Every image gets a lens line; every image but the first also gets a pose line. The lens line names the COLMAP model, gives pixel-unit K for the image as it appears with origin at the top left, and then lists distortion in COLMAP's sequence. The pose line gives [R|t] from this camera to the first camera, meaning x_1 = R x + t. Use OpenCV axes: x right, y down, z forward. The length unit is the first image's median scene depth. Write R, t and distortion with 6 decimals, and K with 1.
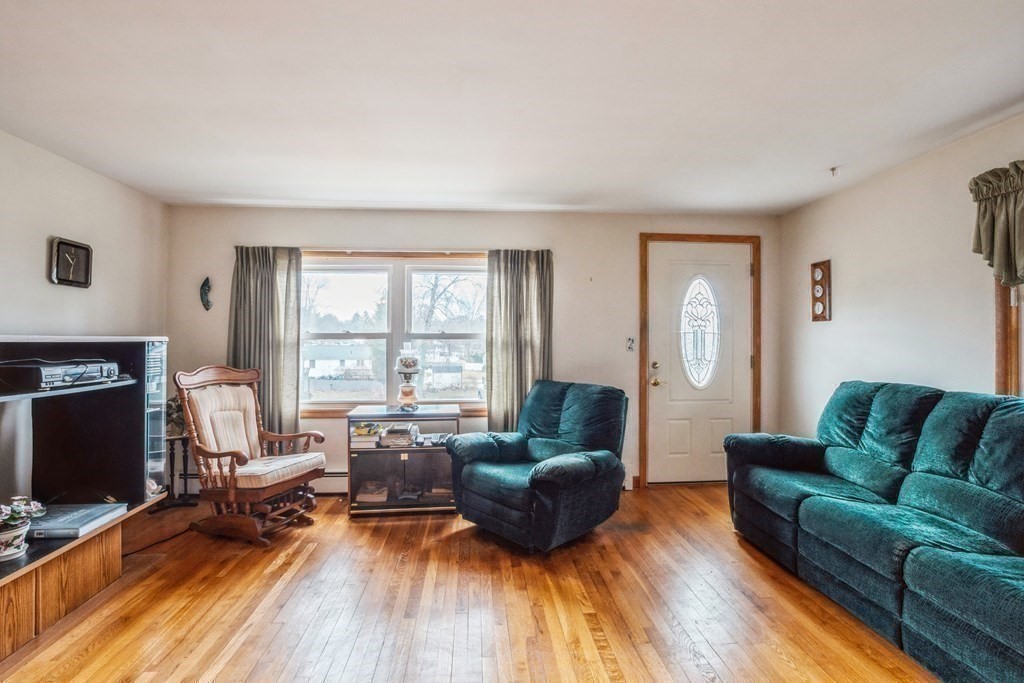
lens RADIAL K [[466.0, 0, 513.5], [0, 466.0, 336.9], [0, 0, 1]] dist [-0.034642, 0.004957]
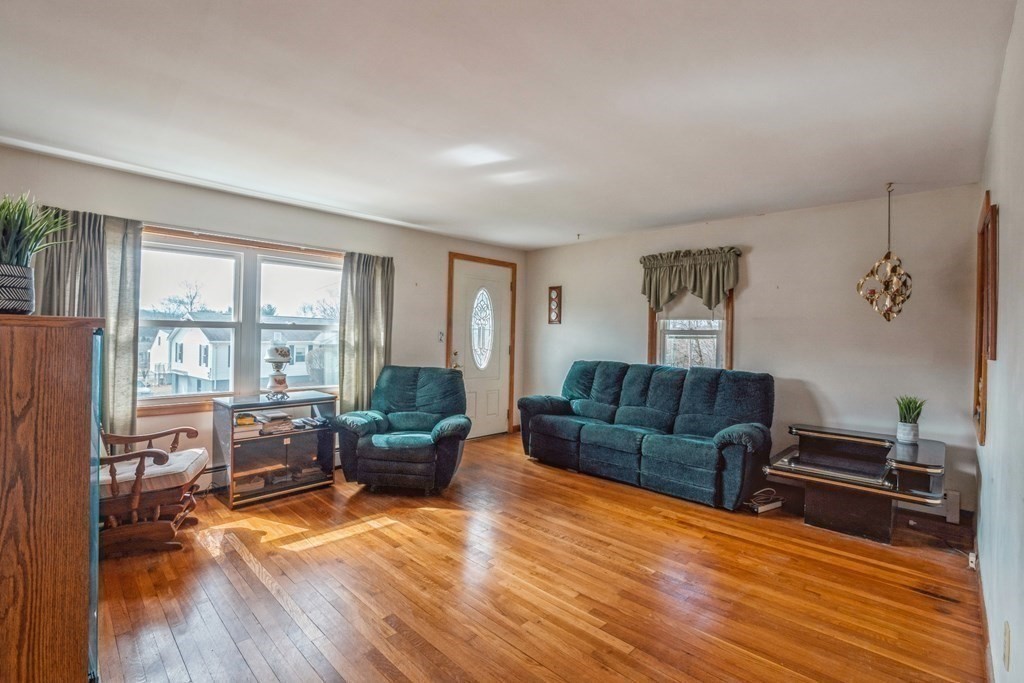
lens RADIAL K [[466.0, 0, 501.1], [0, 466.0, 335.9], [0, 0, 1]] dist [-0.034642, 0.004957]
pose [[0.759308, 0.014091, 0.650579, -0.520370], [-0.025245, 0.999651, 0.007812, -0.001572], [-0.650241, -0.022356, 0.759399, -0.101839]]
